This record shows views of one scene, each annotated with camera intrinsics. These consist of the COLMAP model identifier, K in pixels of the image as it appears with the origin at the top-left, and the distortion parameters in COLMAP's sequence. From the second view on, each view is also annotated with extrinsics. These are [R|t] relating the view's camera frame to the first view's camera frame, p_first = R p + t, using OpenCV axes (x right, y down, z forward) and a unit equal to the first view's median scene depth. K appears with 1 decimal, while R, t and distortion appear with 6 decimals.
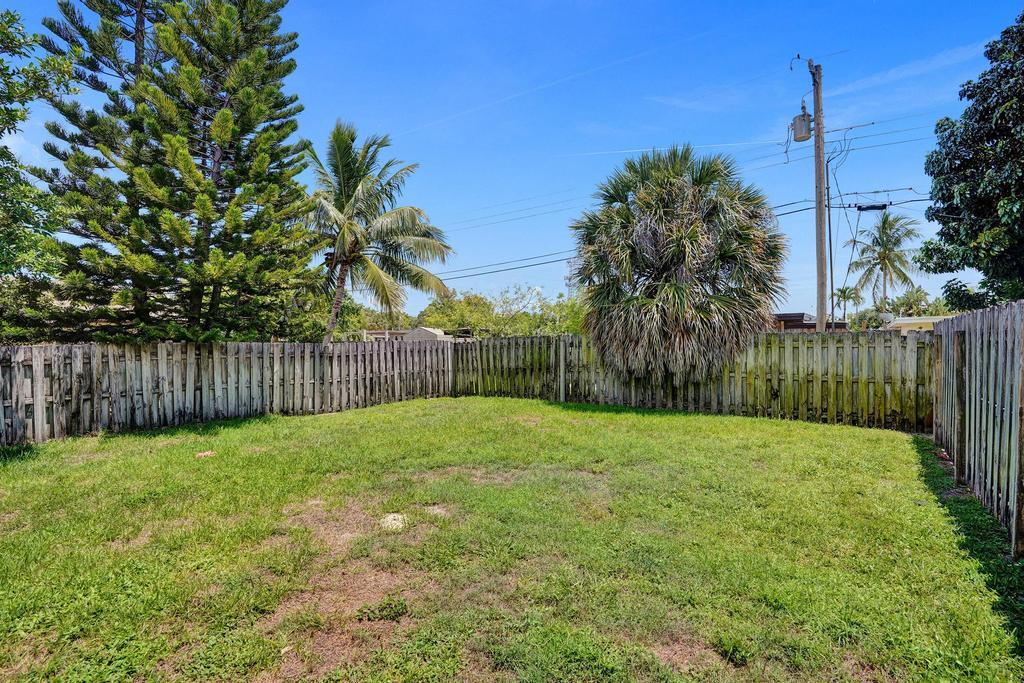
lens RADIAL K [[481.0, 0, 512.0], [0, 481.0, 341.5], [0, 0, 1]] dist [-0.087910, 0.034293]
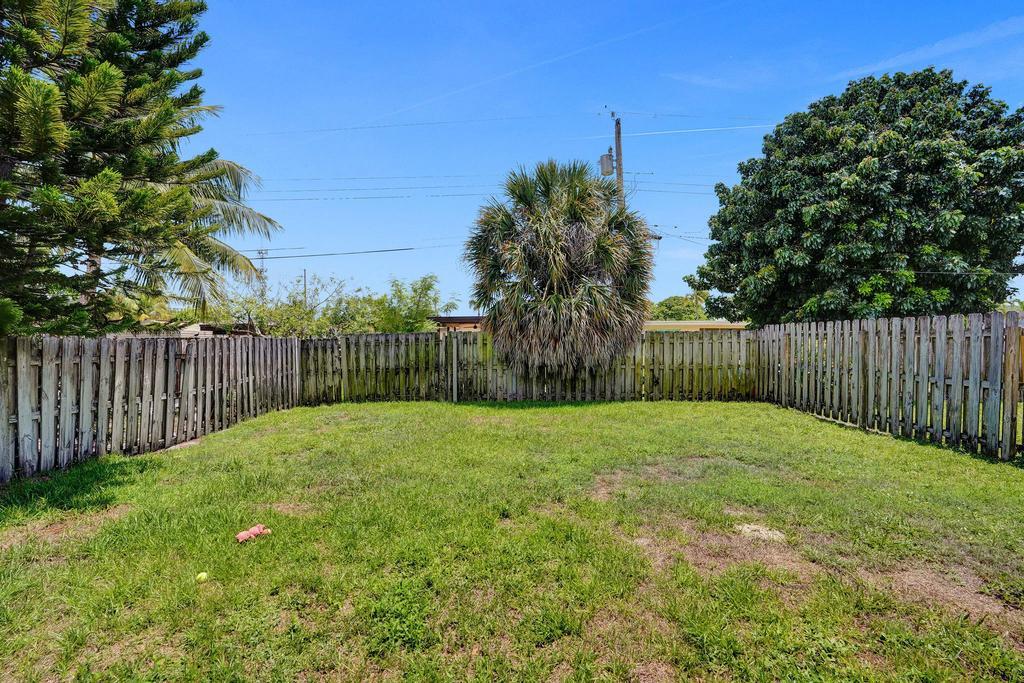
lens RADIAL K [[474.9, 0, 511.7], [0, 474.9, 337.5], [0, 0, 1]] dist [-0.070945, 0.033646]
pose [[0.800497, 0.004782, 0.599317, -0.374637], [-0.001929, 0.999984, -0.005403, 0.003368], [-0.599333, 0.003169, 0.800493, 0.182386]]
